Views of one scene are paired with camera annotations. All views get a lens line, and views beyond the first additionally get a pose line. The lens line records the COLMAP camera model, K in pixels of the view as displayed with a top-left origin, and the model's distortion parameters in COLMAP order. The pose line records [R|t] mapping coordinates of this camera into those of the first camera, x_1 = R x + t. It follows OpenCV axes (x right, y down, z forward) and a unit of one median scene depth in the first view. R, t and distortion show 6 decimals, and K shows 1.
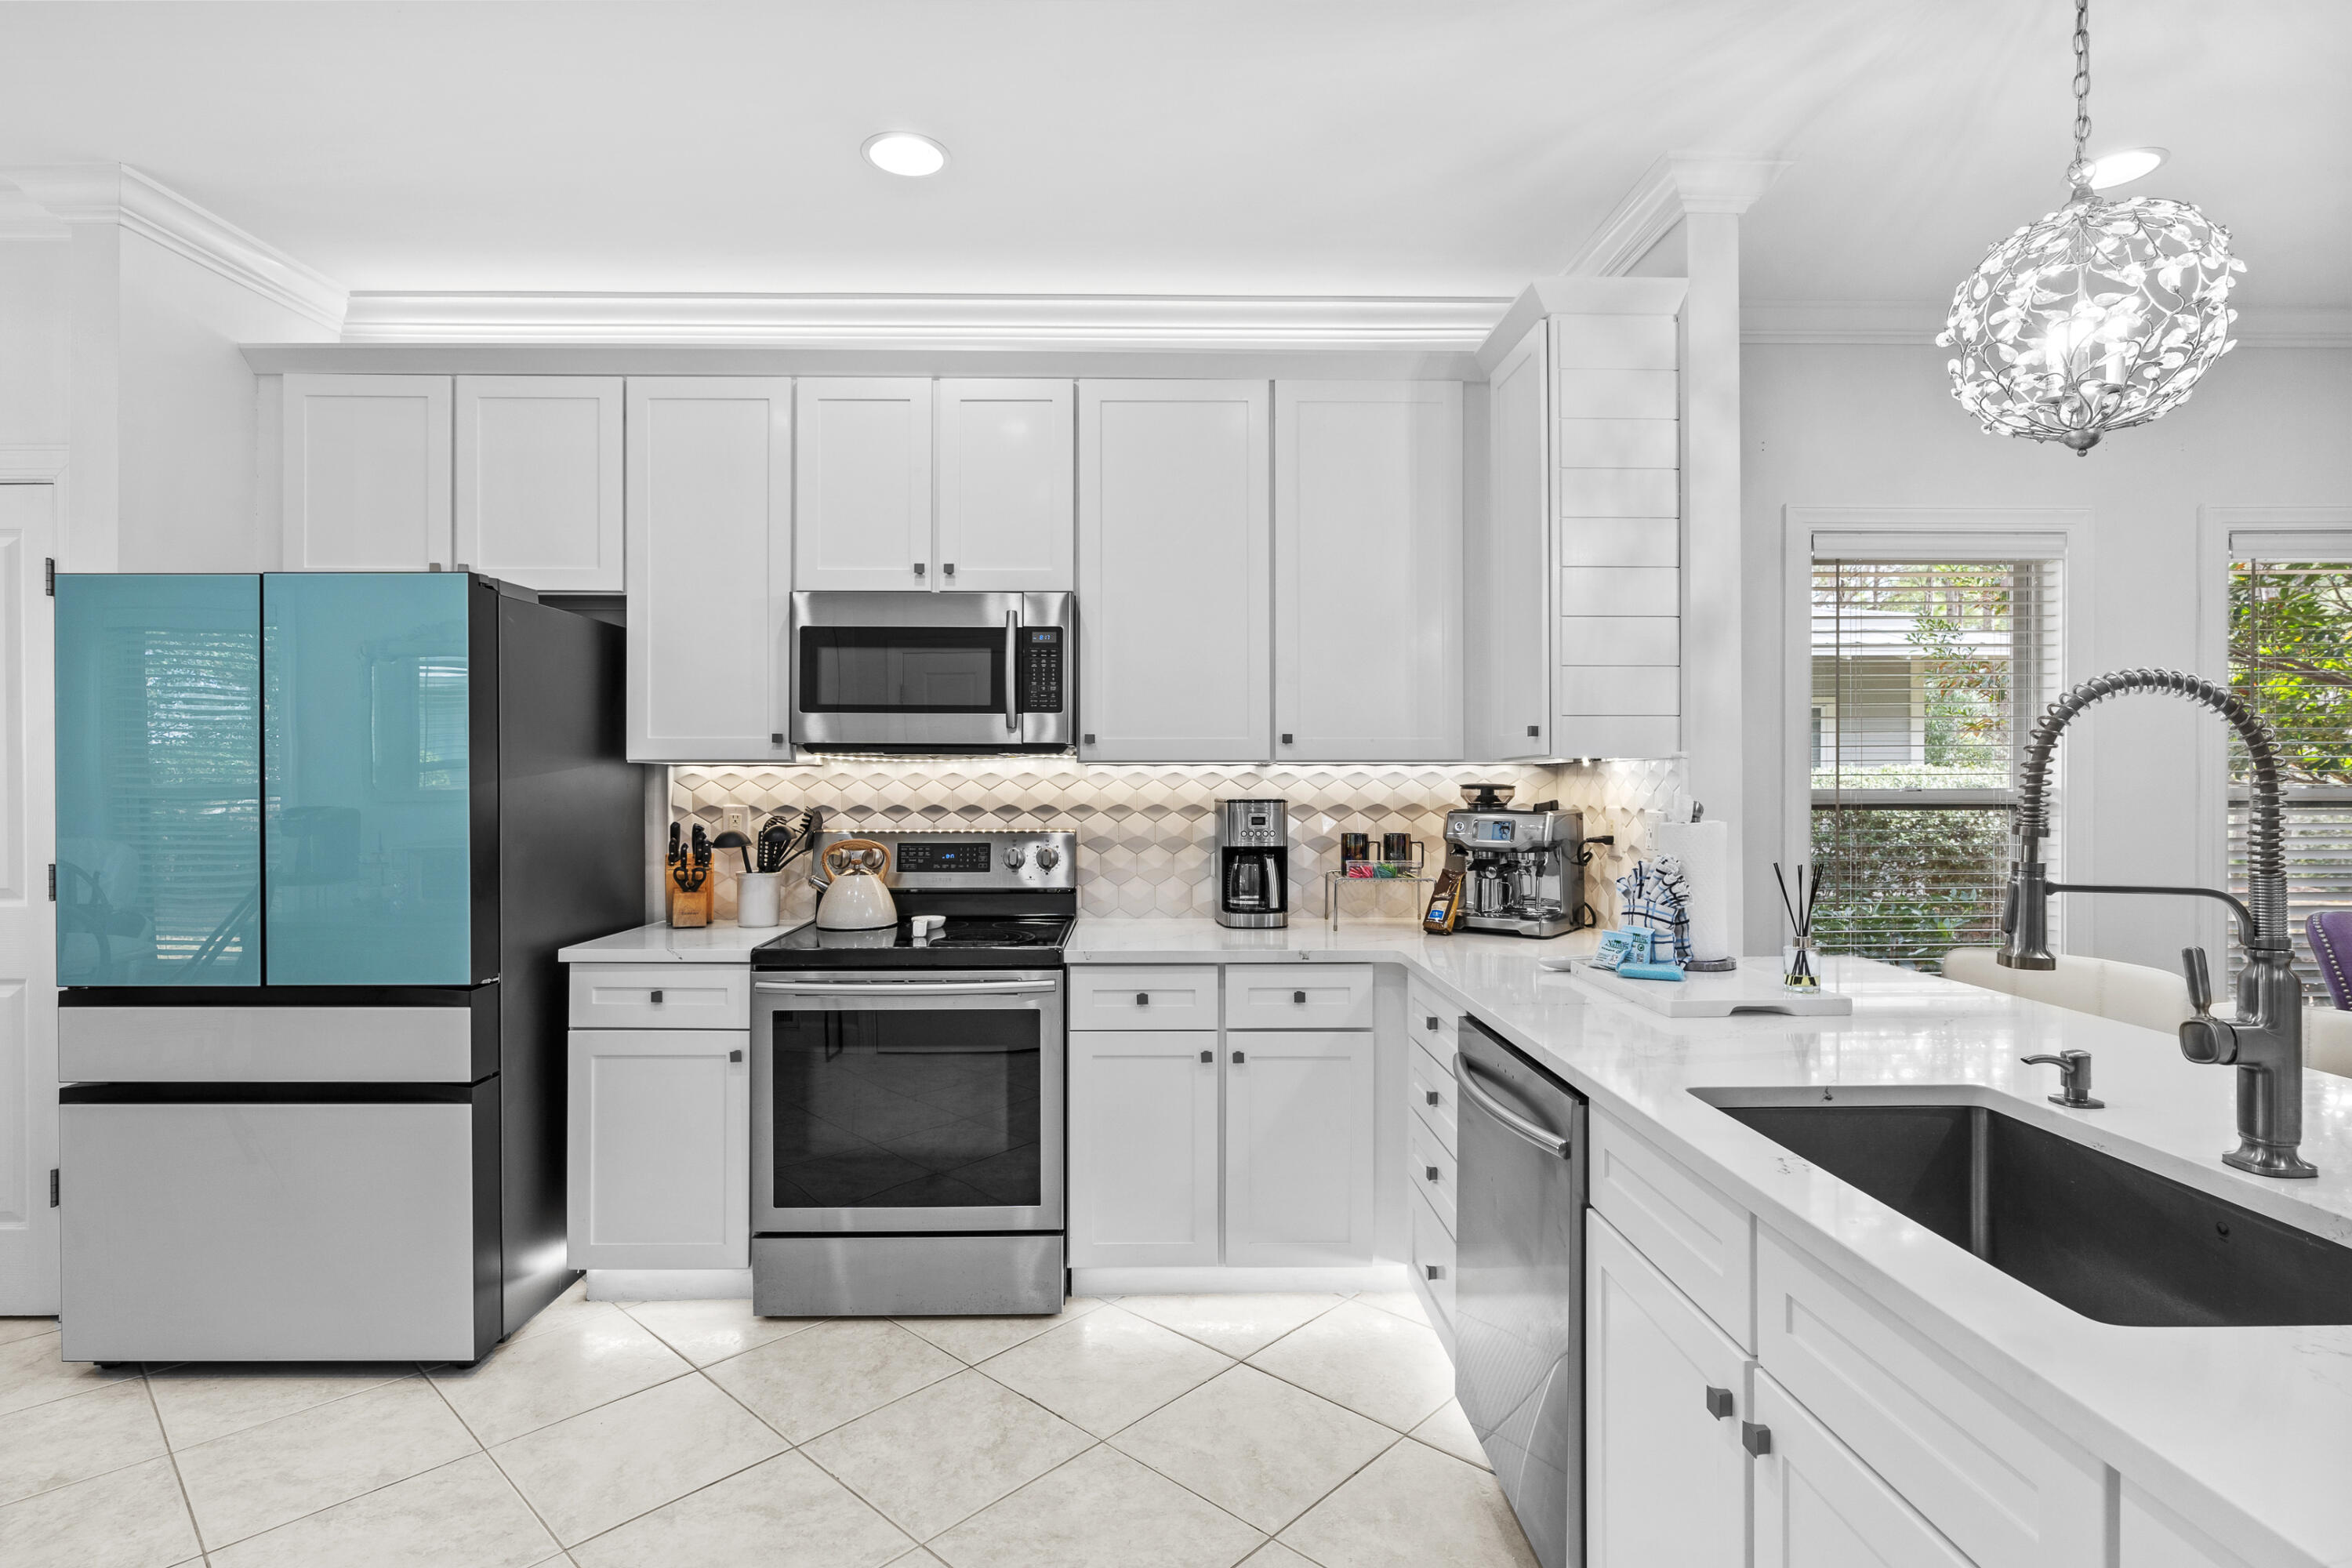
lens RADIAL K [[1191.5, 0, 1192.2], [0, 1191.5, 789.5], [0, 0, 1]] dist [0.005611, 0.000718]
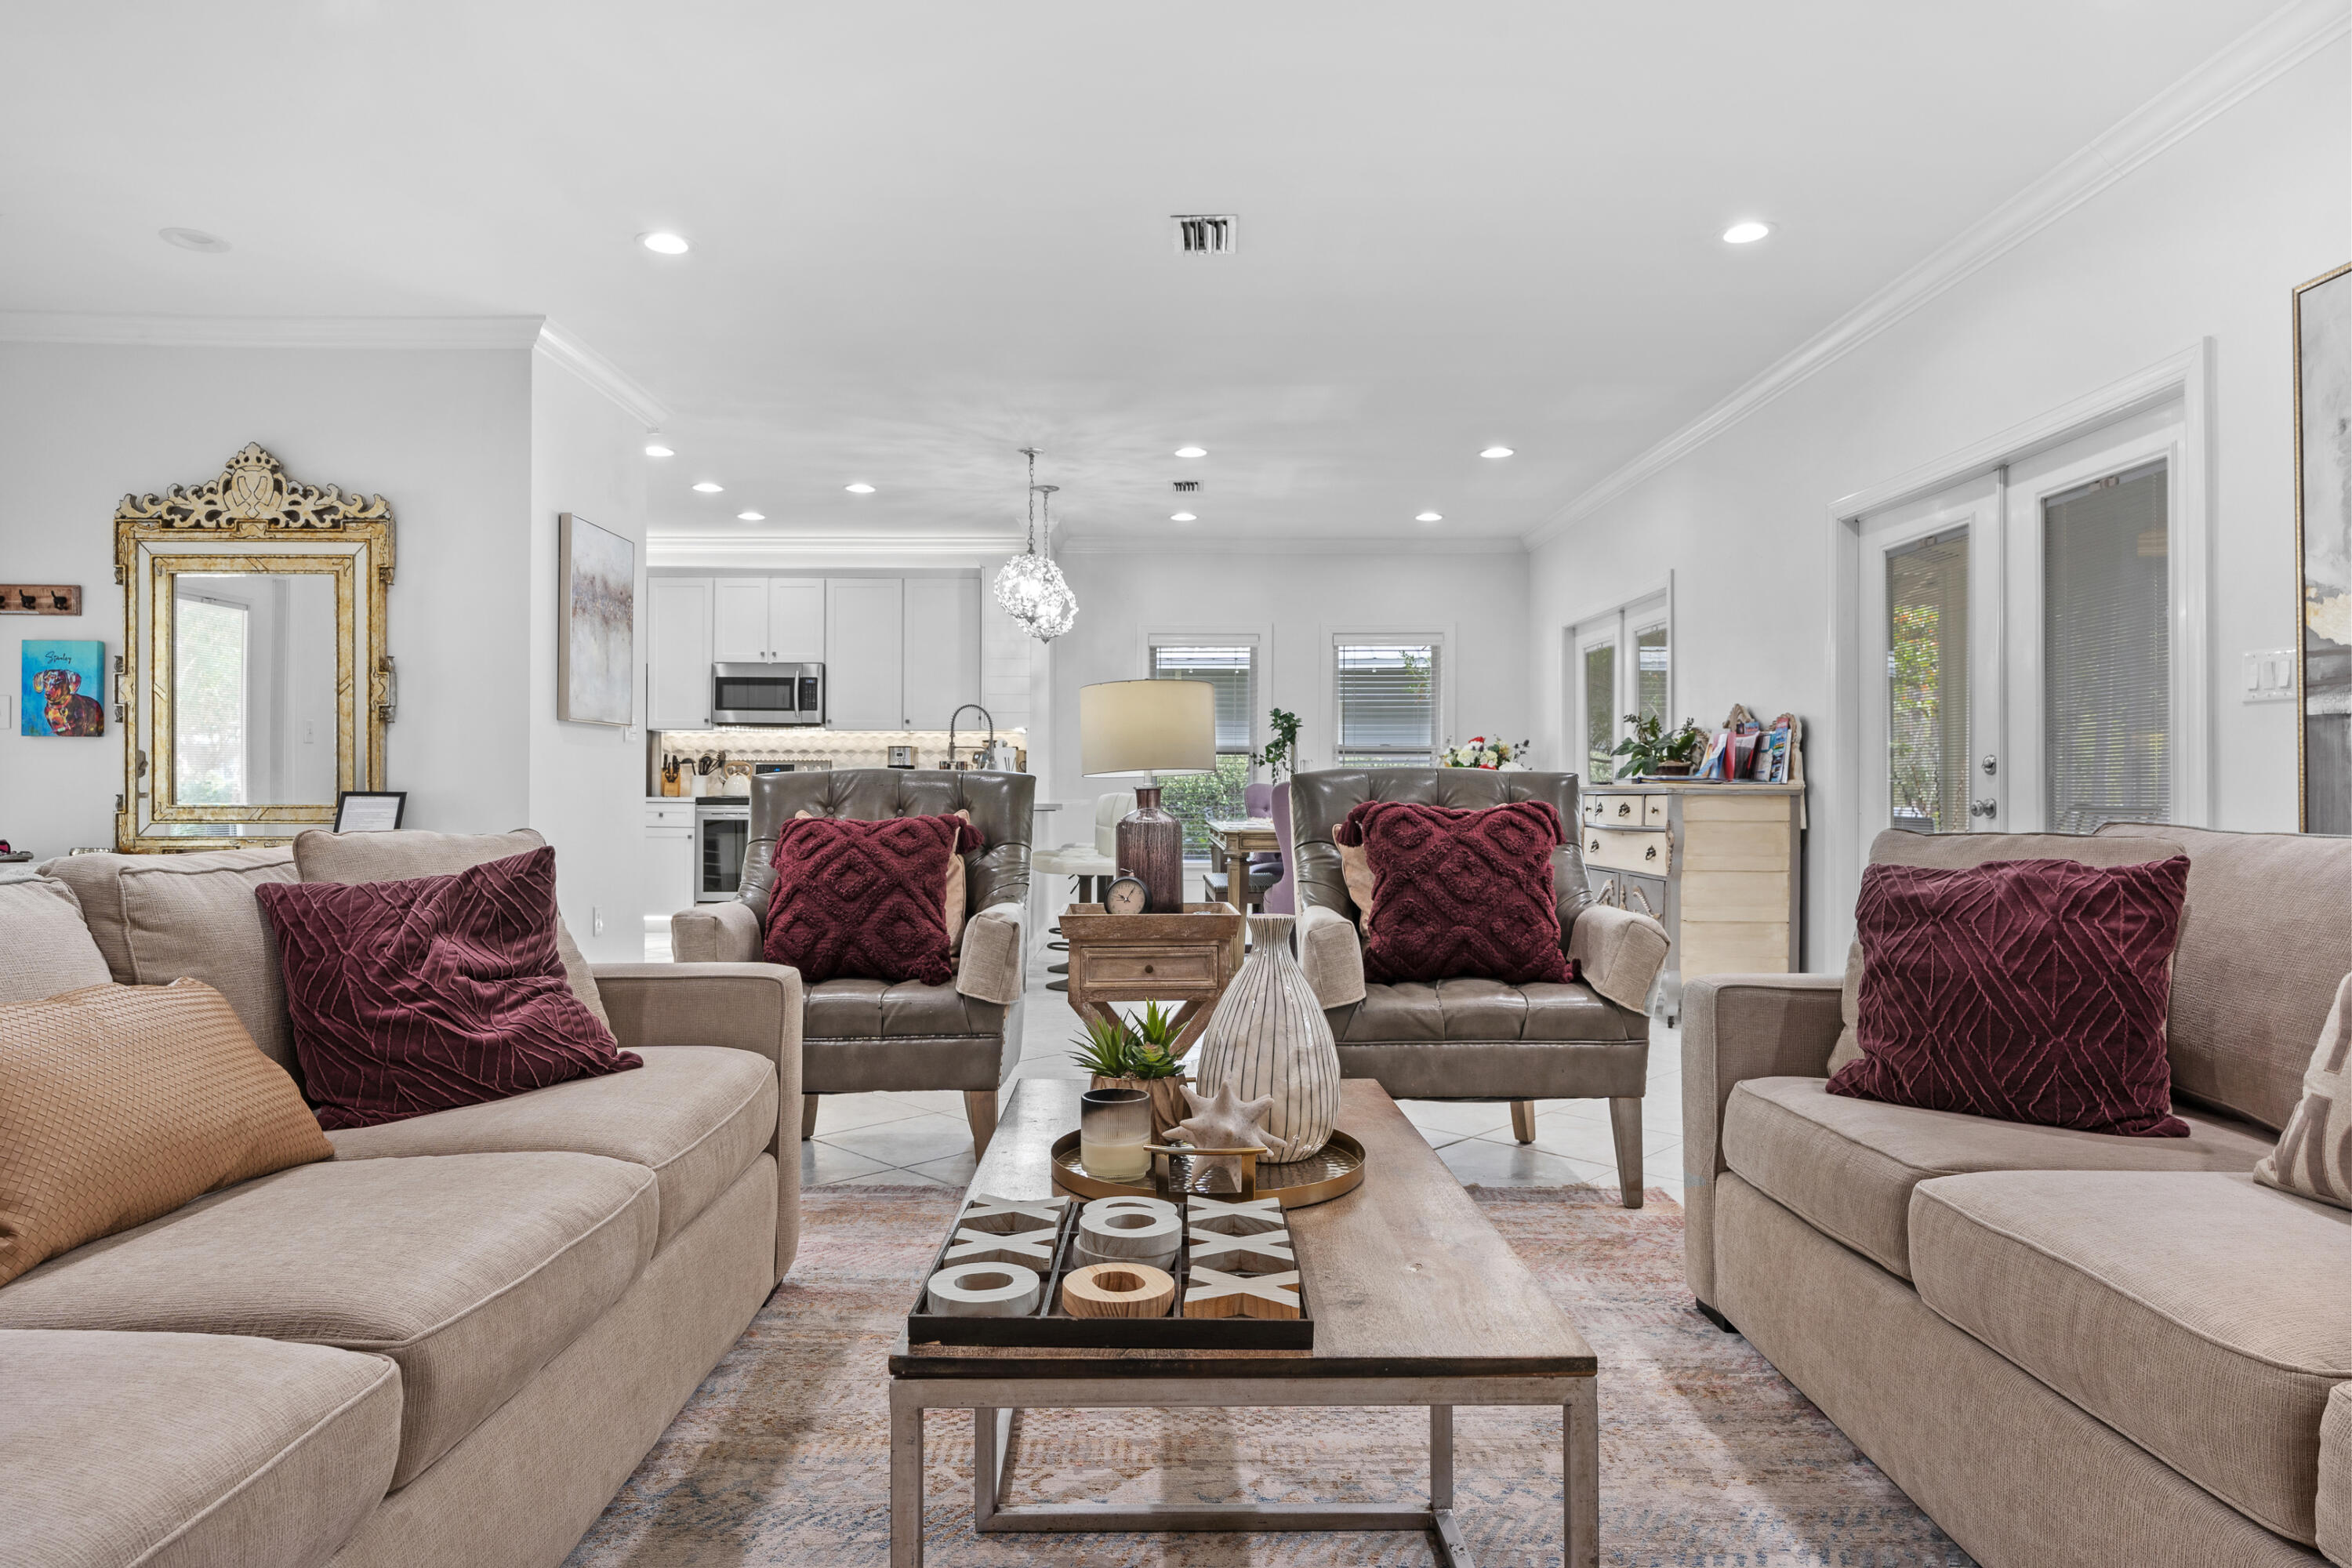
lens RADIAL K [[1407.6, 0, 1162.5], [0, 1407.6, 779.3], [0, 0, 1]] dist [0.027550, -0.000559]
pose [[0.999398, 0.003510, -0.034516, 0.702915], [-0.003921, 0.999922, -0.011846, 0.110216], [0.034472, 0.011974, 0.999334, -1.906070]]
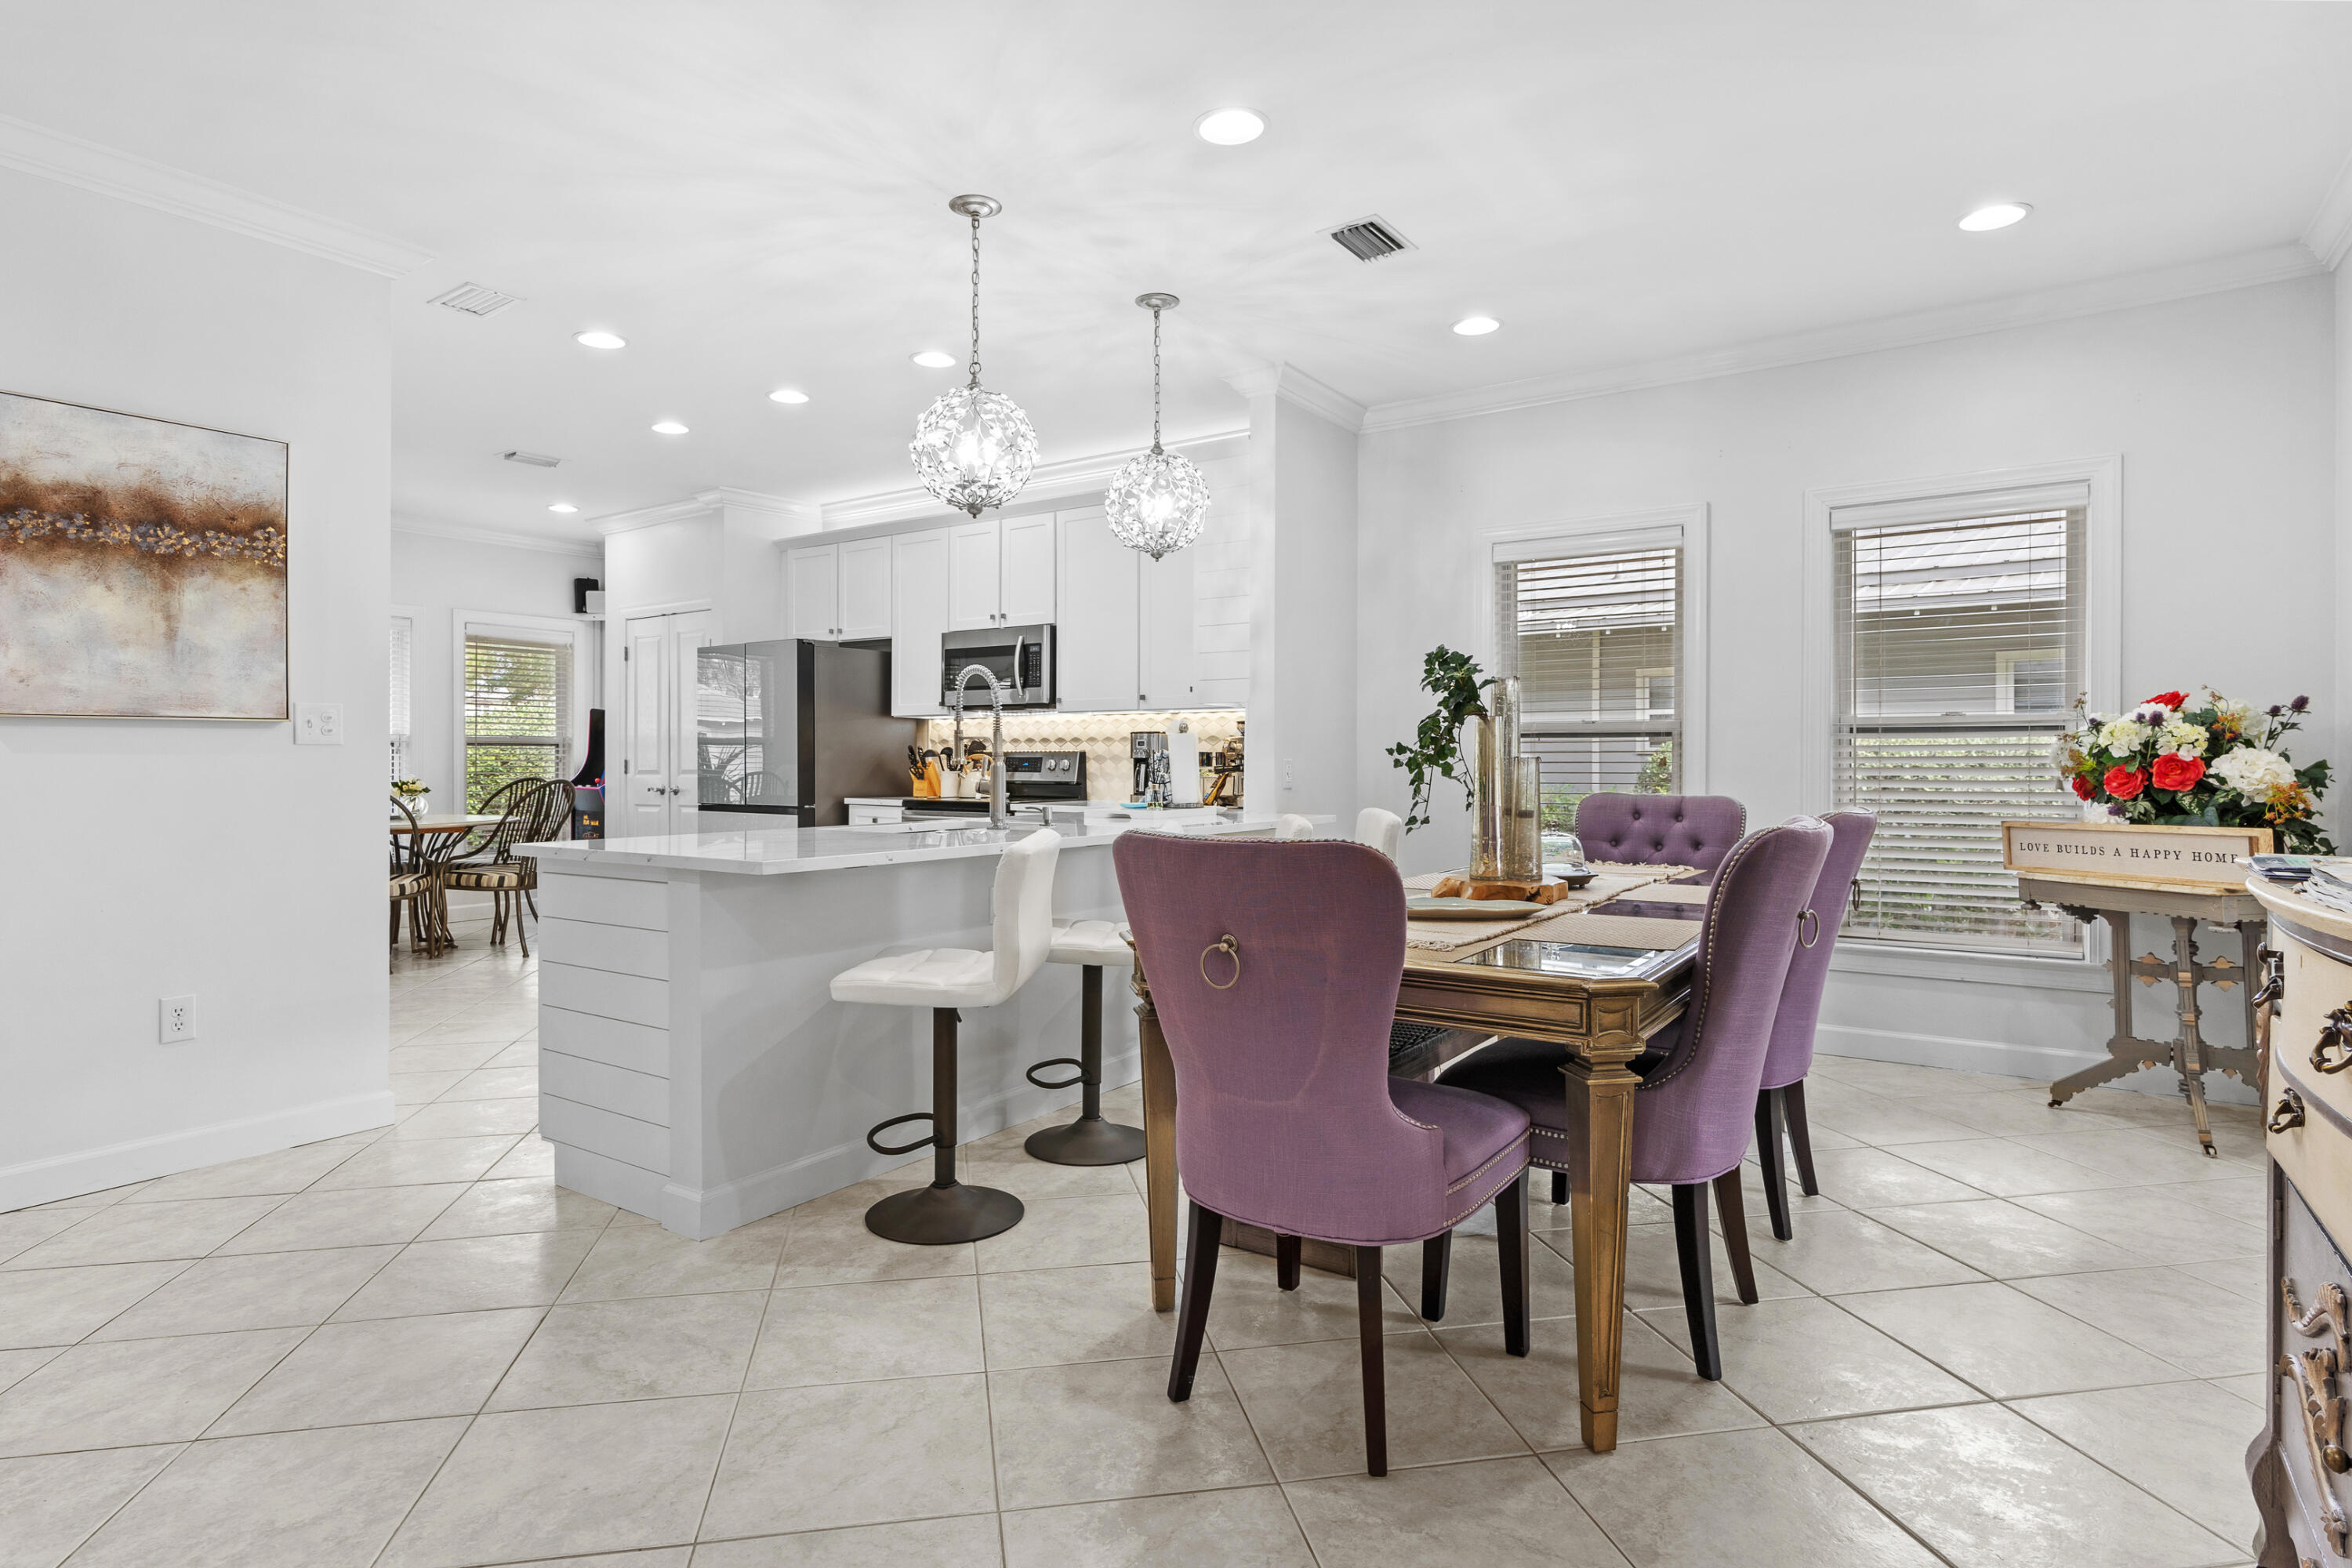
lens RADIAL K [[1191.5, 0, 1178.7], [0, 1191.5, 779.8], [0, 0, 1]] dist [0.005611, 0.000718]
pose [[0.820848, 0.011520, -0.571031, 1.133483], [-0.003442, 0.999878, 0.015224, 0.053398], [0.571136, -0.010531, 0.820788, -0.446136]]
